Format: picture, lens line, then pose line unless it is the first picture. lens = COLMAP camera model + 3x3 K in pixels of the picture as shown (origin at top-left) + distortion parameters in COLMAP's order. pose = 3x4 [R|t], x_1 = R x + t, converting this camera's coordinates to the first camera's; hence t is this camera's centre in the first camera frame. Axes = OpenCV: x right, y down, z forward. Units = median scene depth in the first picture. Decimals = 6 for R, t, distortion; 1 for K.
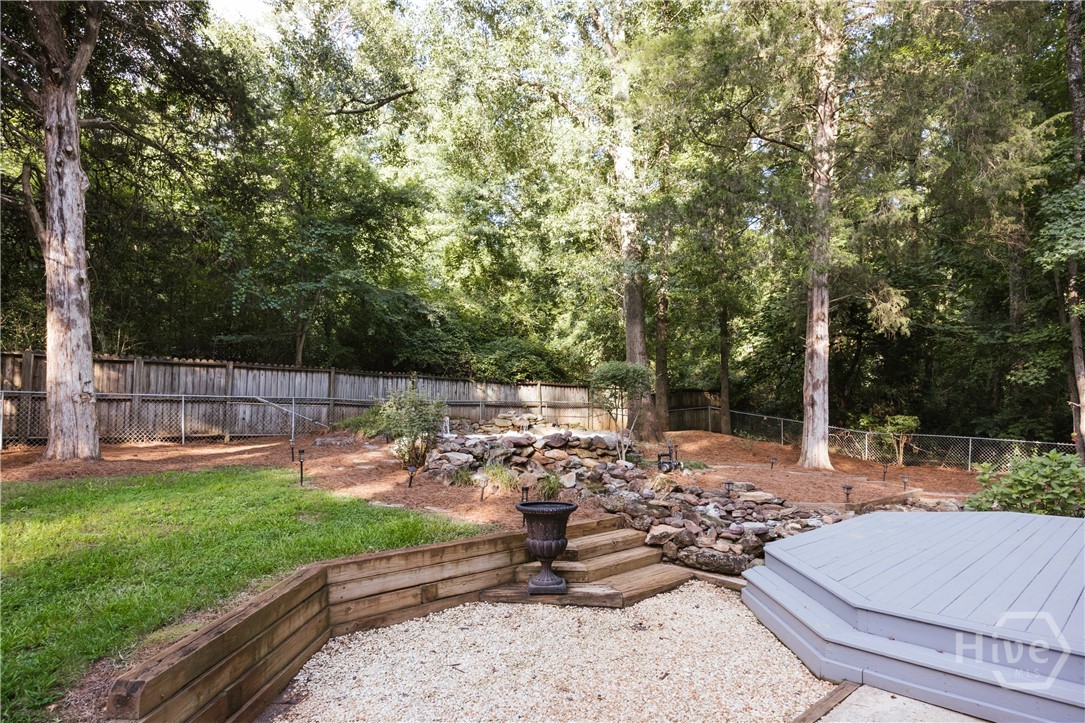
lens RADIAL K [[582.4, 0, 543.7], [0, 582.4, 399.9], [0, 0, 1]] dist [0.027438, 0.002248]
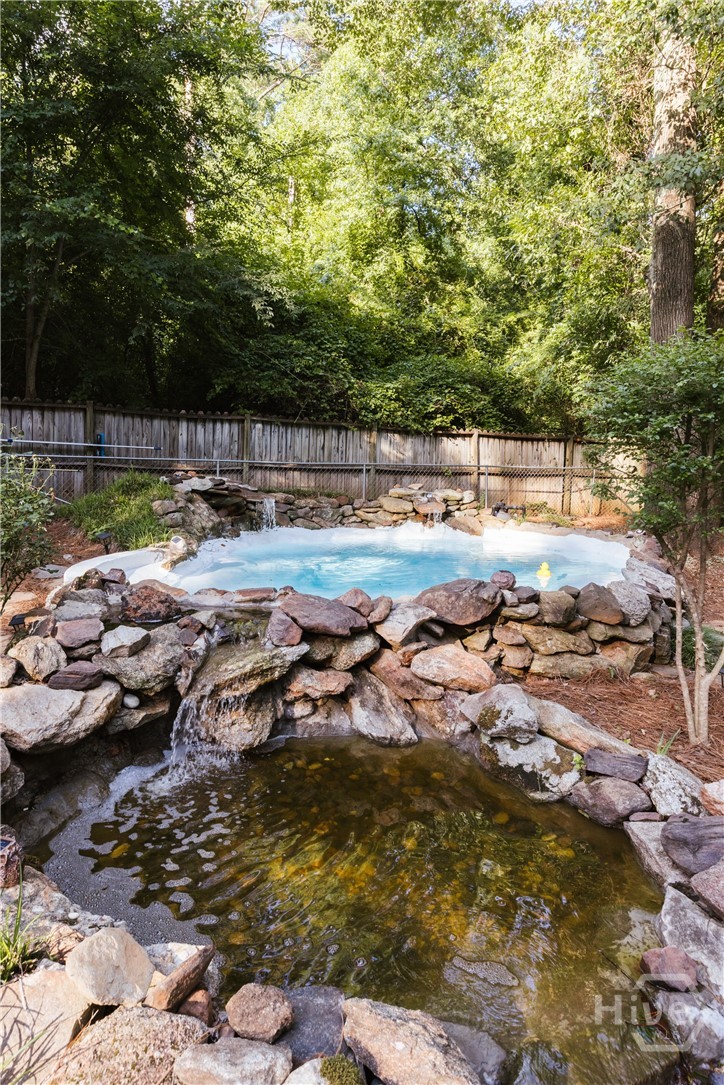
lens RADIAL K [[652.7, 0, 341.8], [0, 652.7, 522.1], [0, 0, 1]] dist [0.002279, -0.001388]
pose [[0.969736, 0.037527, -0.241255, 0.027299], [-0.012518, 0.994460, 0.104369, -0.008242], [0.243836, -0.098190, 0.964833, 0.411619]]
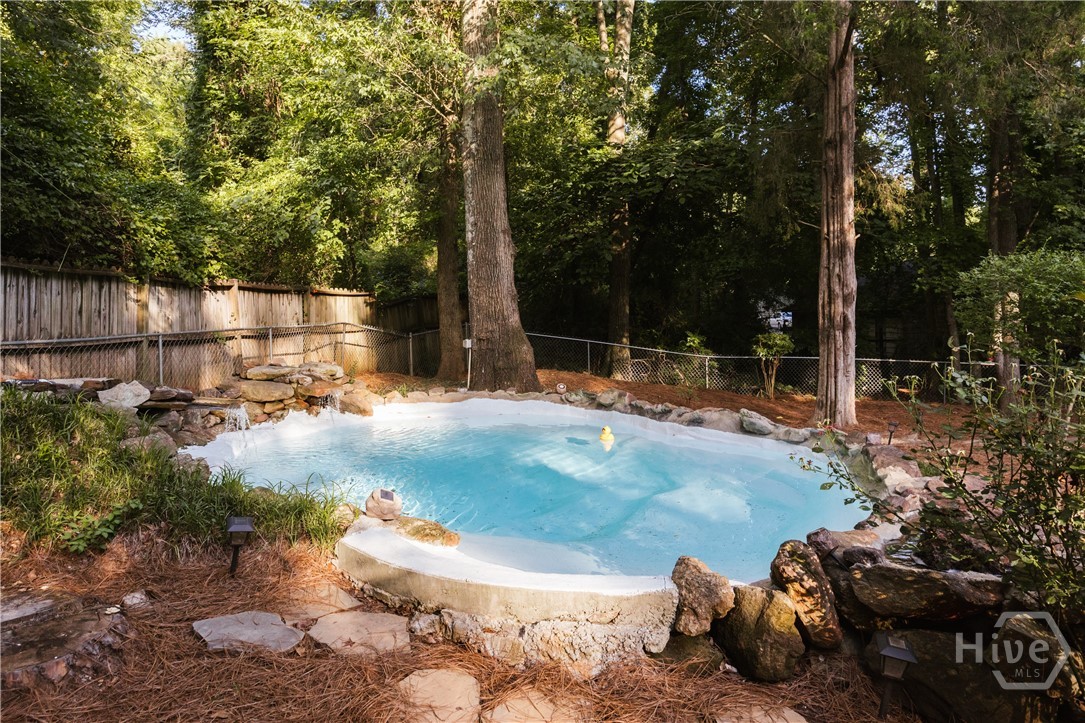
lens RADIAL K [[733.1, 0, 529.2], [0, 733.1, 303.7], [0, 0, 1]] dist [0.007235, 0.000167]
pose [[0.720269, -0.008781, 0.693639, -0.285704], [0.003567, 0.999954, 0.008955, -0.022453], [-0.693686, -0.003976, 0.720267, 0.545261]]
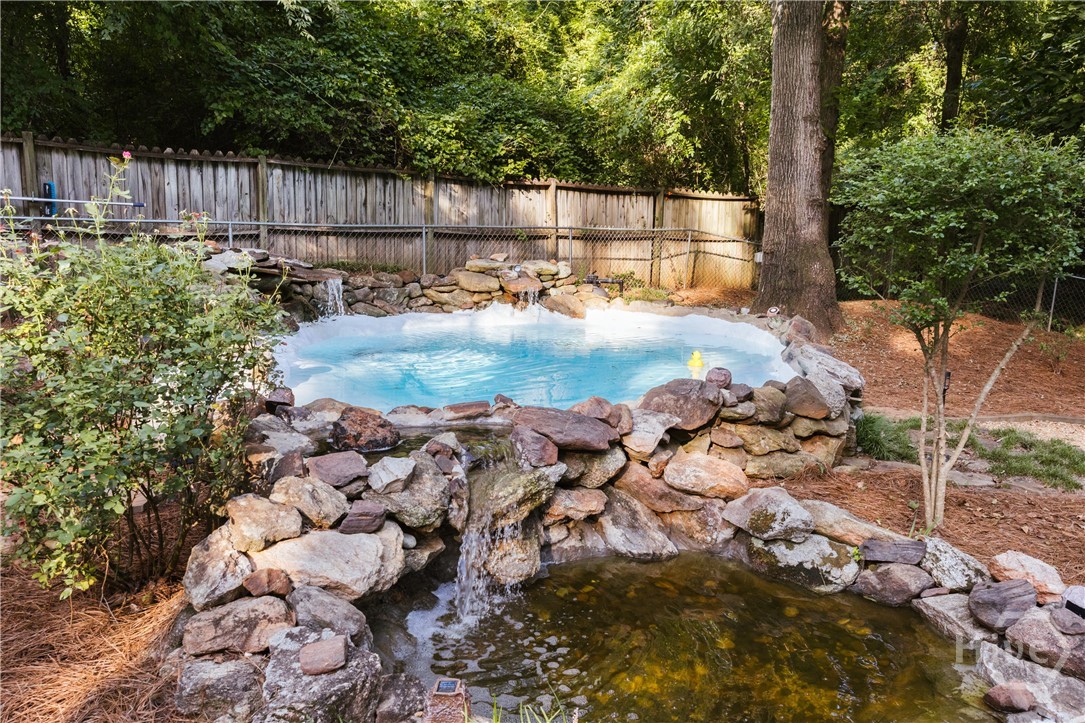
lens RADIAL K [[870.5, 0, 558.8], [0, 870.5, 427.5], [0, 0, 1]] dist [-0.005096, 0.010459]
pose [[0.998759, 0.010928, 0.048598, -0.042059], [-0.022819, 0.967616, 0.251393, -0.019218], [-0.044278, -0.252190, 0.966664, 0.370285]]
